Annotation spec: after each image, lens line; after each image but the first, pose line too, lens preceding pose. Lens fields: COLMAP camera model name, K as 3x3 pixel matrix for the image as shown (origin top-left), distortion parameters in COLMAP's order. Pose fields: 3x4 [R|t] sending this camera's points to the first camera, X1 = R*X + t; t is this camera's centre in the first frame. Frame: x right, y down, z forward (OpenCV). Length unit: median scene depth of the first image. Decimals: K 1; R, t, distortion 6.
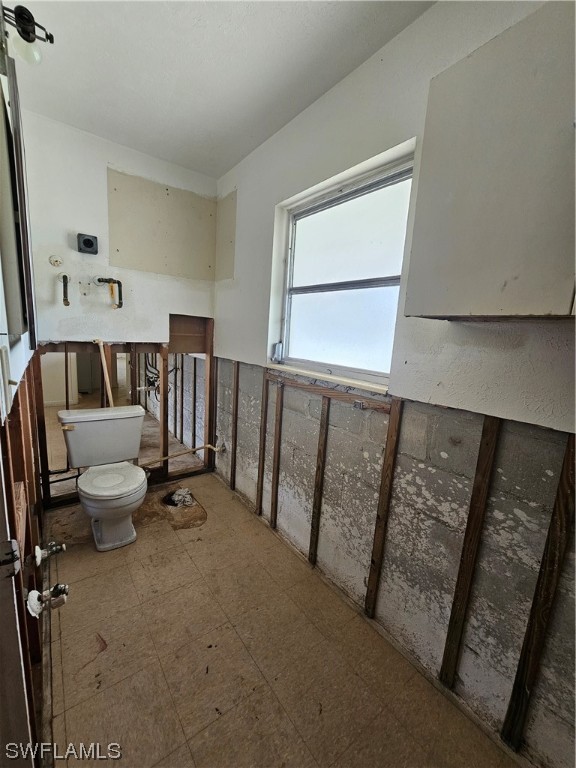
lens RADIAL K [[306.0, 0, 288.0], [0, 306.0, 384.0], [0, 0, 1]] dist [-0.014894, 0.000060]
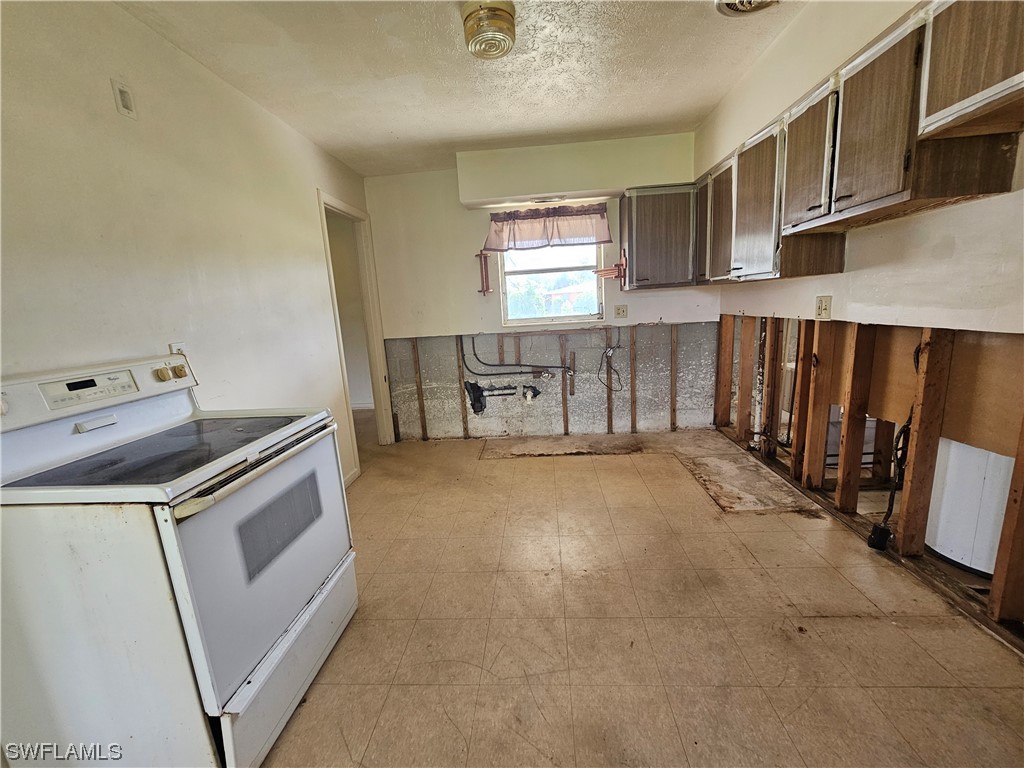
lens RADIAL K [[408.0, 0, 512.0], [0, 408.0, 384.0], [0, 0, 1]] dist [-0.014894, 0.000060]
pose [[0.659307, -0.239762, 0.712621, -1.647613], [0.220883, 0.967736, 0.121238, -0.031192], [-0.718697, 0.077472, 0.690994, -0.323744]]
